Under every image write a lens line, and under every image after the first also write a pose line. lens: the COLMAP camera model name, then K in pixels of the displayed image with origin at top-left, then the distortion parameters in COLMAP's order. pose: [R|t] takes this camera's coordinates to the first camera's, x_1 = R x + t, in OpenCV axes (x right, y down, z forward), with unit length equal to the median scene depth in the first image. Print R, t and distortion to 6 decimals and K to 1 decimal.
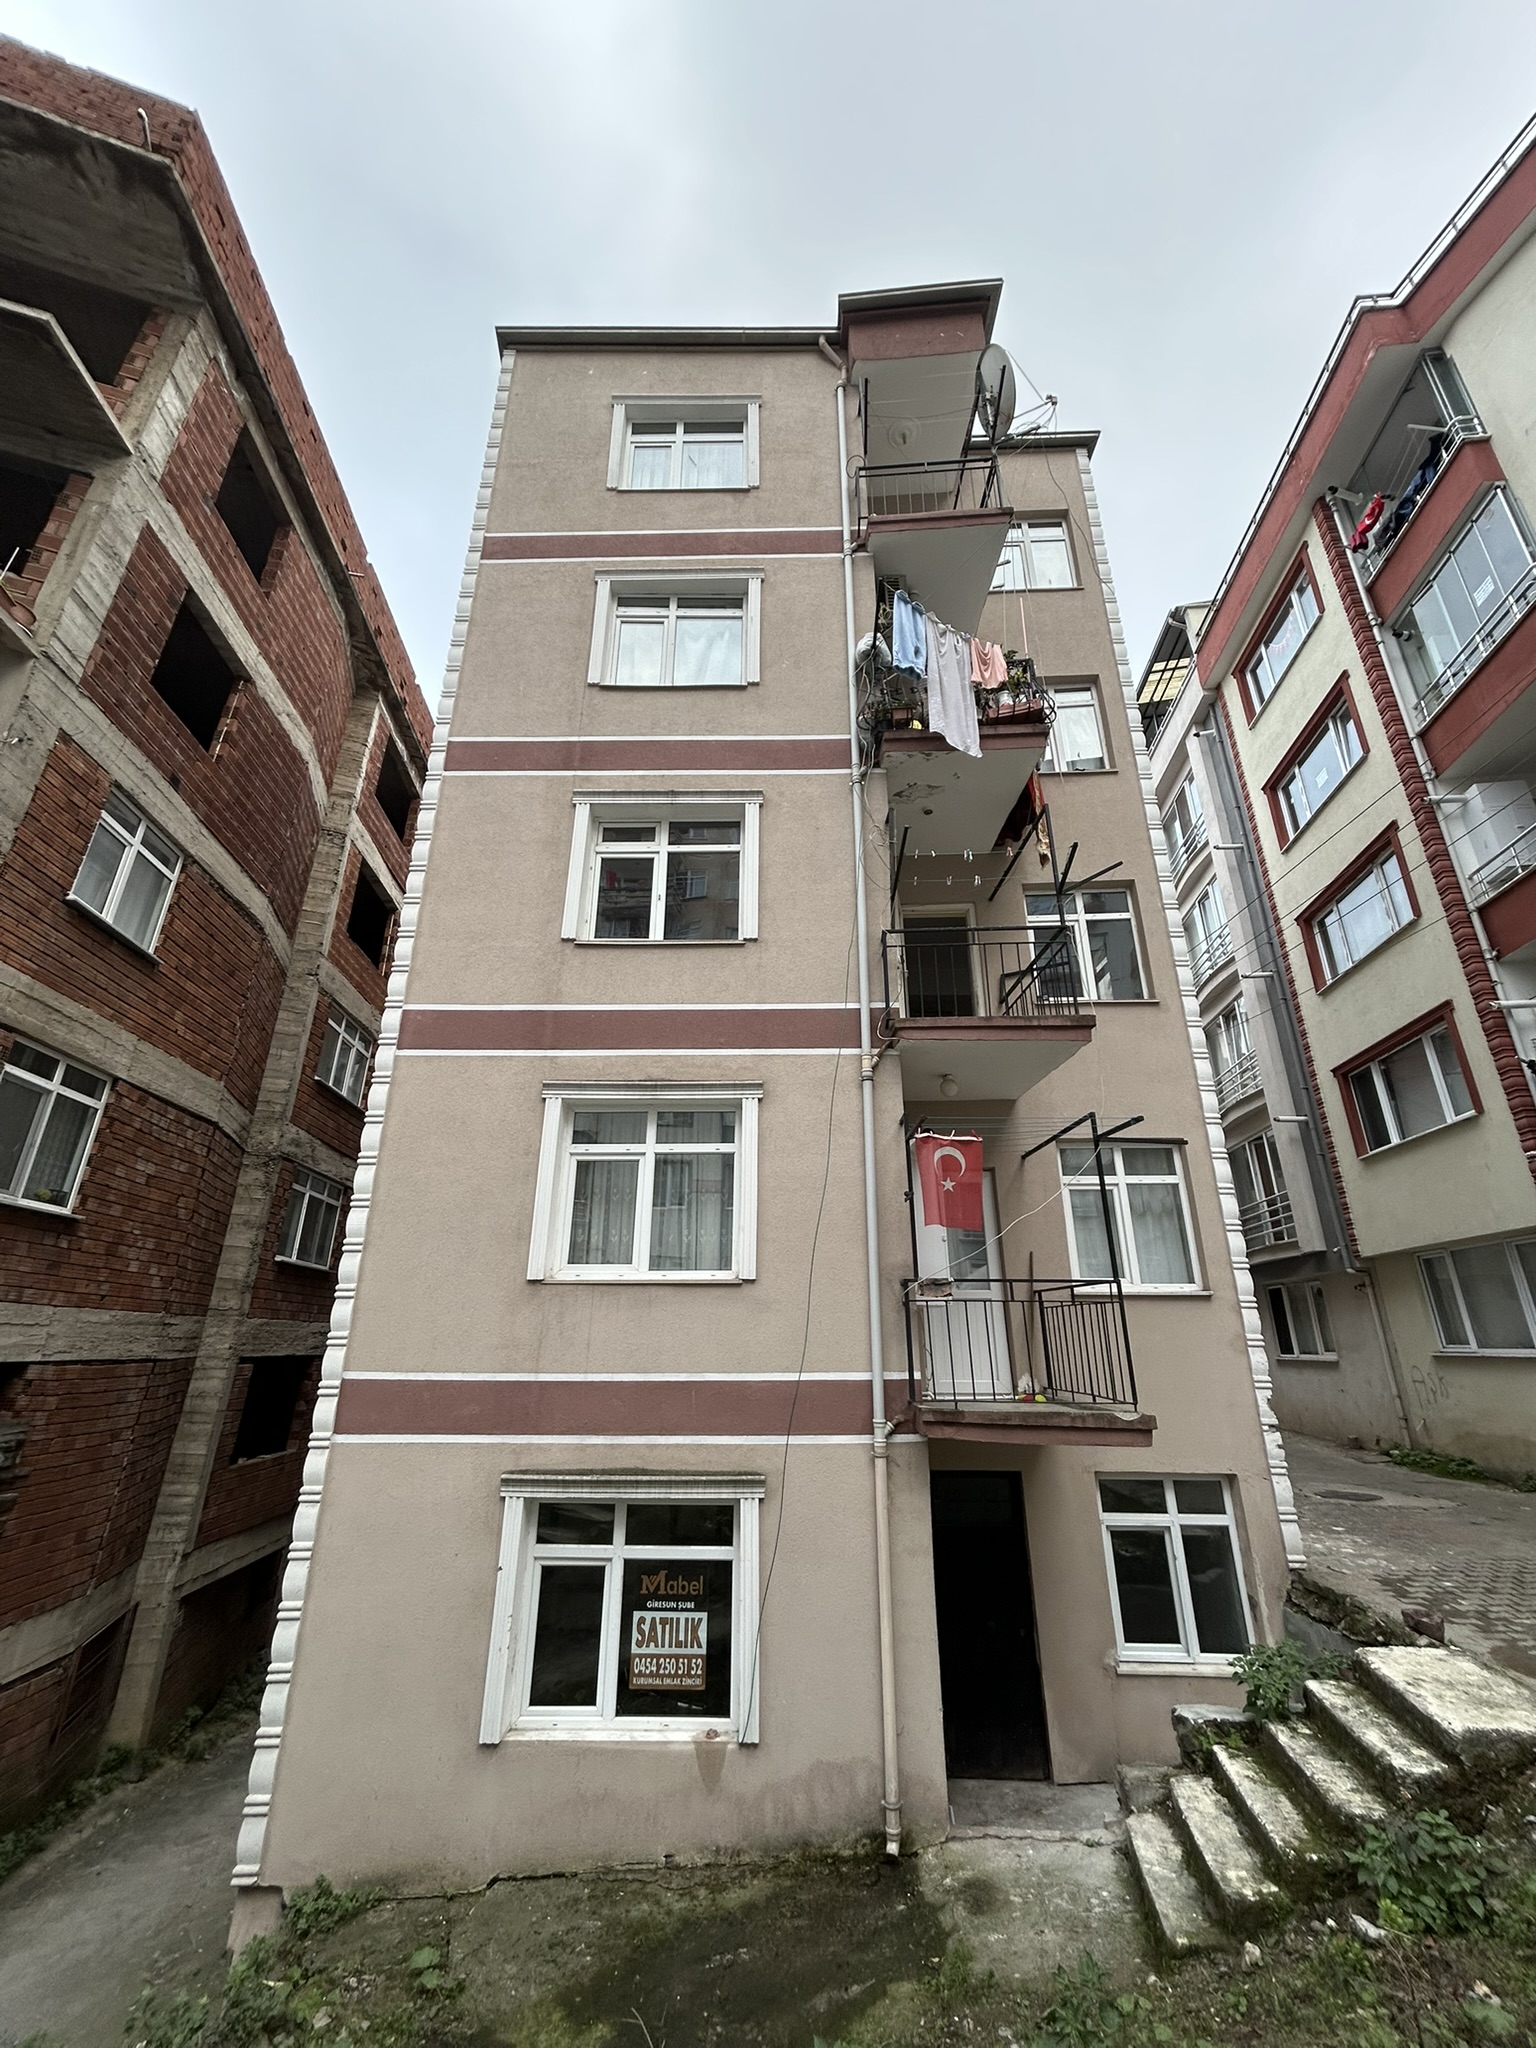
lens RADIAL K [[821.7, 0, 770.3], [0, 821.7, 1025.3], [0, 0, 1]] dist [0.000233, 0.000269]
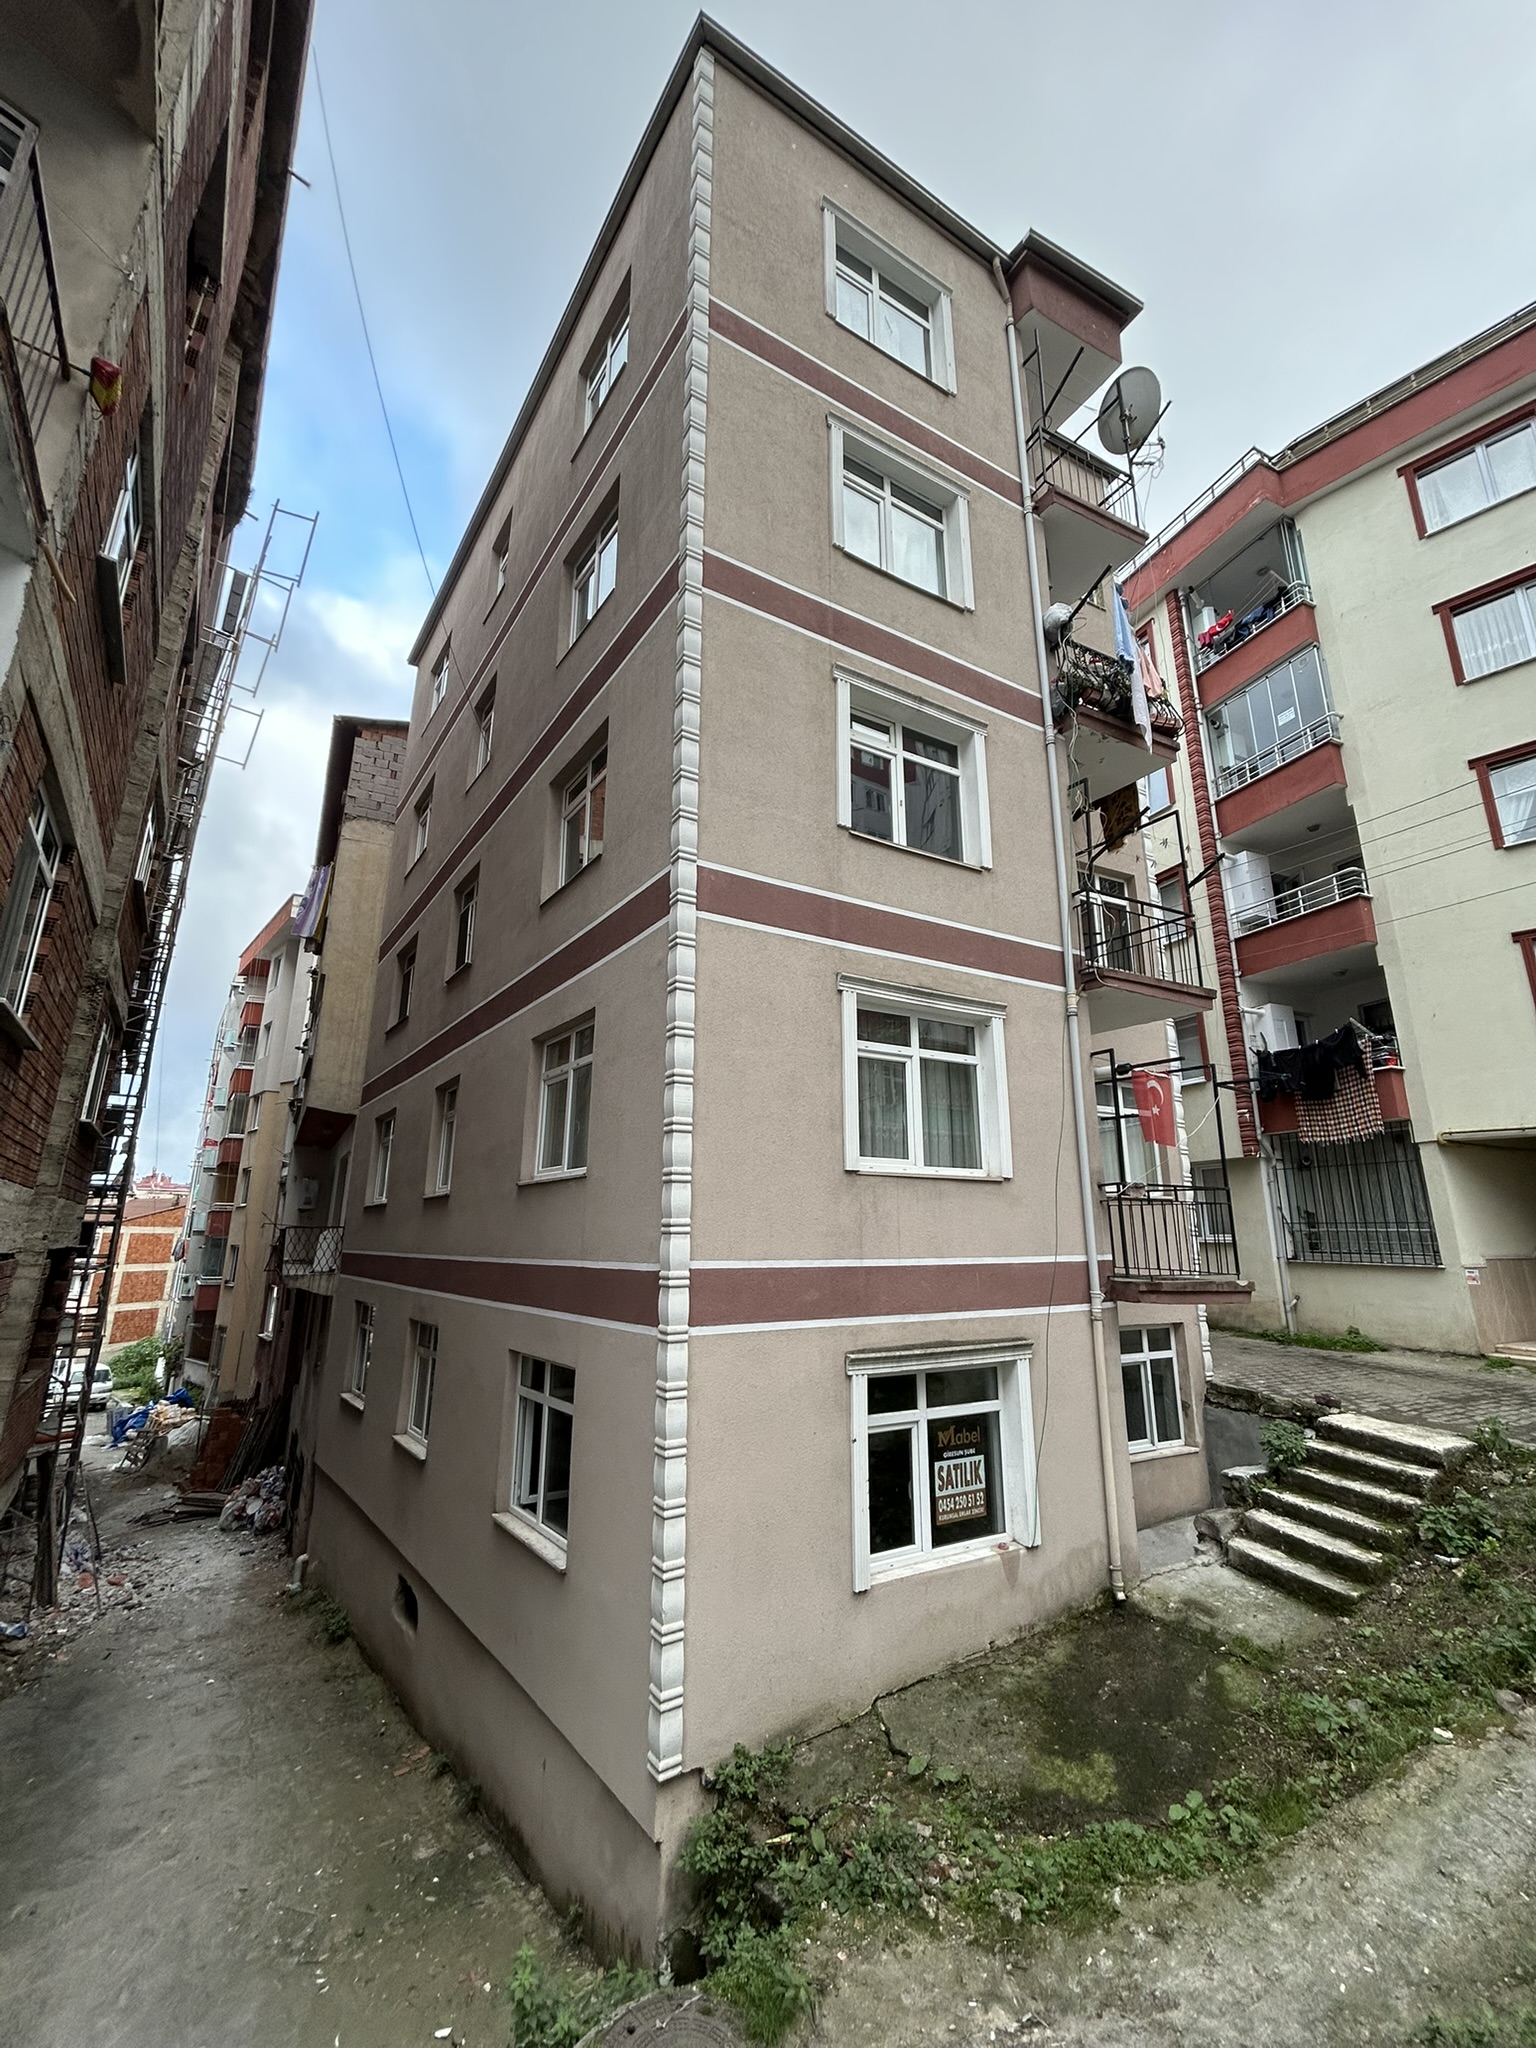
lens RADIAL K [[821.3, 0, 770.8], [0, 821.3, 1025.5], [0, 0, 1]] dist [0.000407, 0.000242]
pose [[0.863825, 0.124885, 0.488068, -0.859810], [-0.183495, 0.980236, 0.073945, 0.076534], [-0.469187, -0.153434, 0.869667, 0.193562]]
